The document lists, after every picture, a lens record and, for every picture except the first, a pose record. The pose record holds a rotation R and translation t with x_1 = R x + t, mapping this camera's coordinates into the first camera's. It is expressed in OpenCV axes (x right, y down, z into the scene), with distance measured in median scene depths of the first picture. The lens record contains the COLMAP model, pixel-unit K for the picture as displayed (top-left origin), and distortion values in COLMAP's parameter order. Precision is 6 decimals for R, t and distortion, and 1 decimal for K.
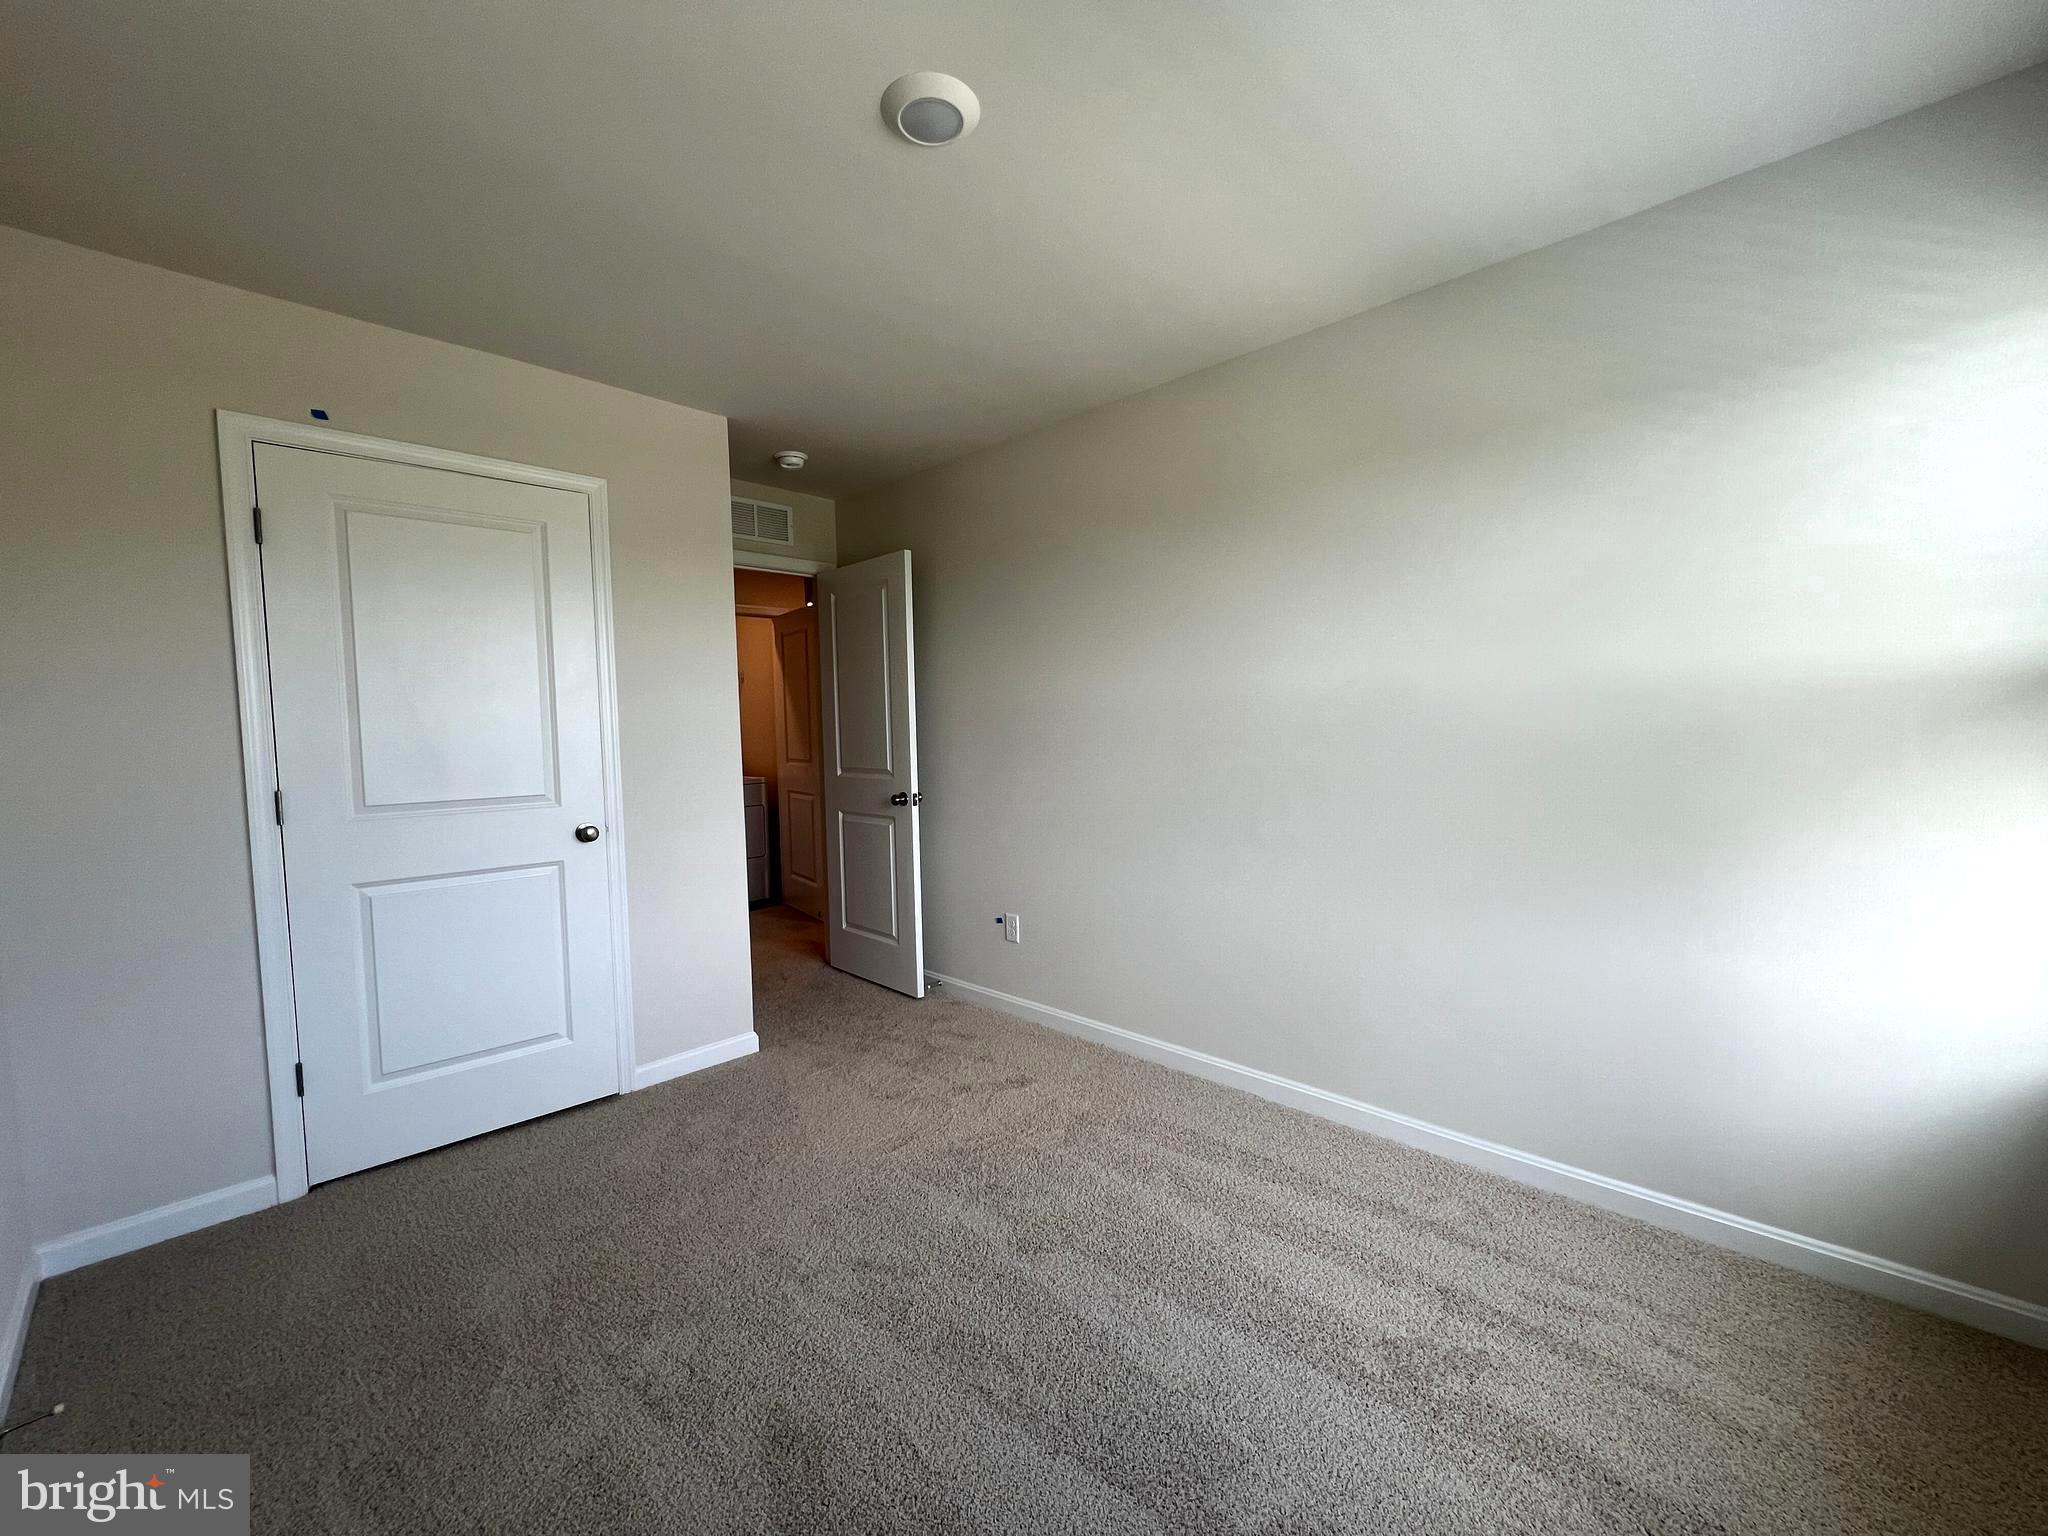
lens RADIAL K [[819.1, 0, 1018.2], [0, 819.1, 773.8], [0, 0, 1]] dist [-0.000215, -0.000044]
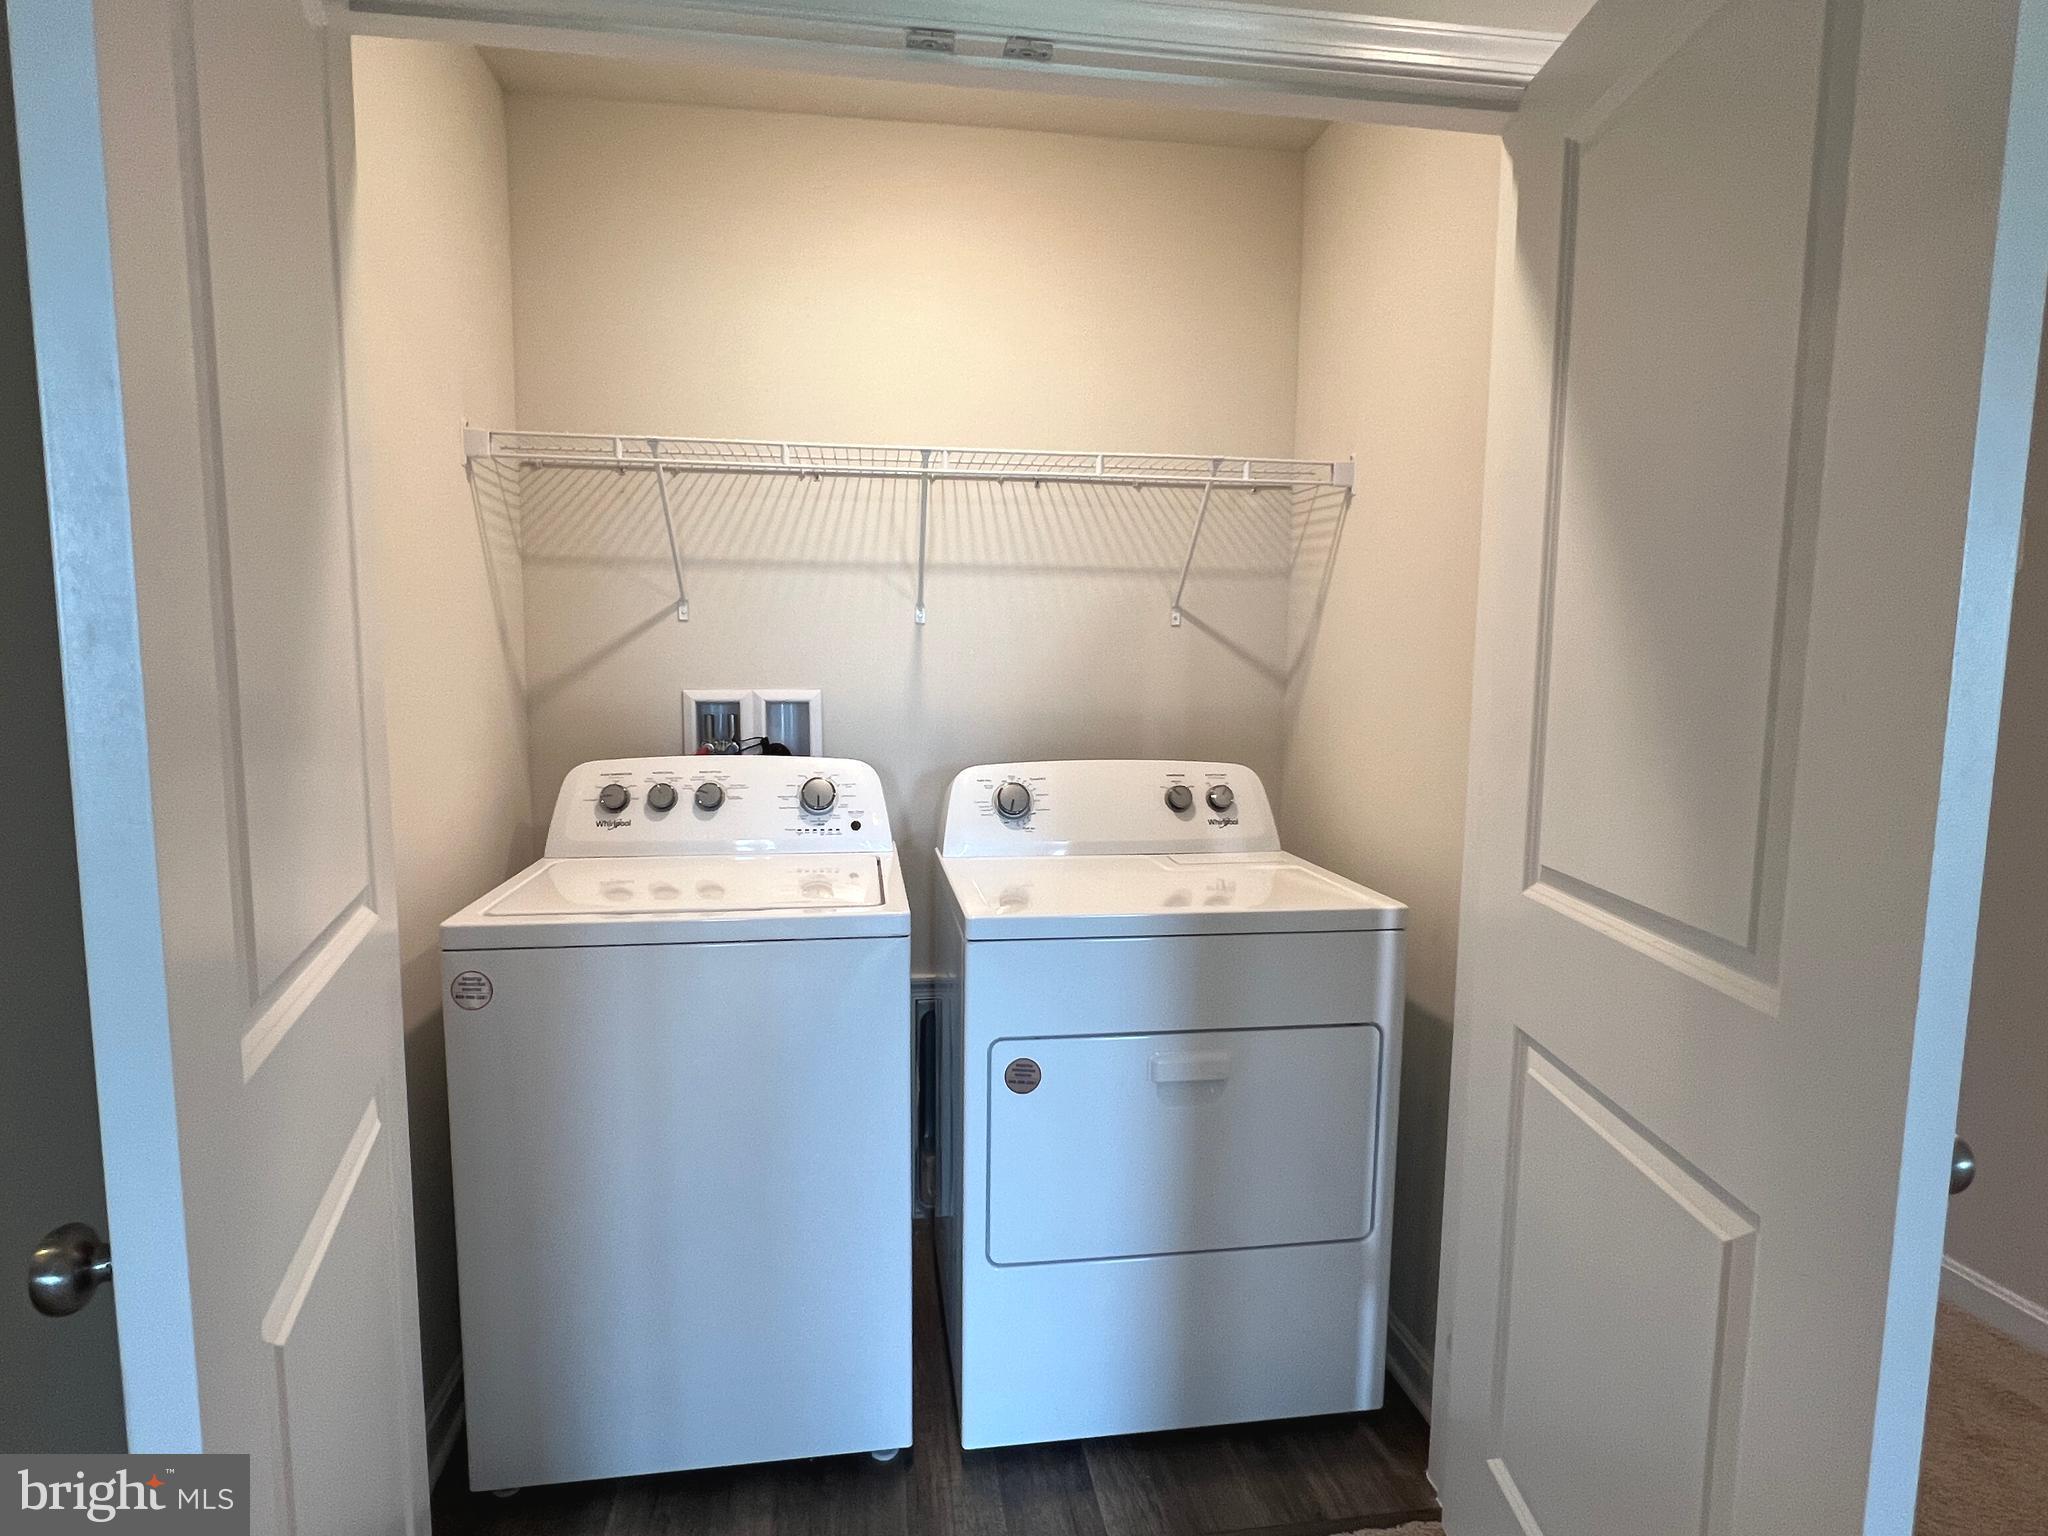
lens RADIAL K [[1078.5, 0, 1026.8], [0, 1078.5, 771.5], [0, 0, 1]] dist [0.000652, 0.000043]
pose [[0.797702, 0.096576, -0.595268, -0.229955], [-0.068441, 0.995214, 0.069747, -0.046872], [0.599155, -0.014897, 0.800494, 0.739901]]
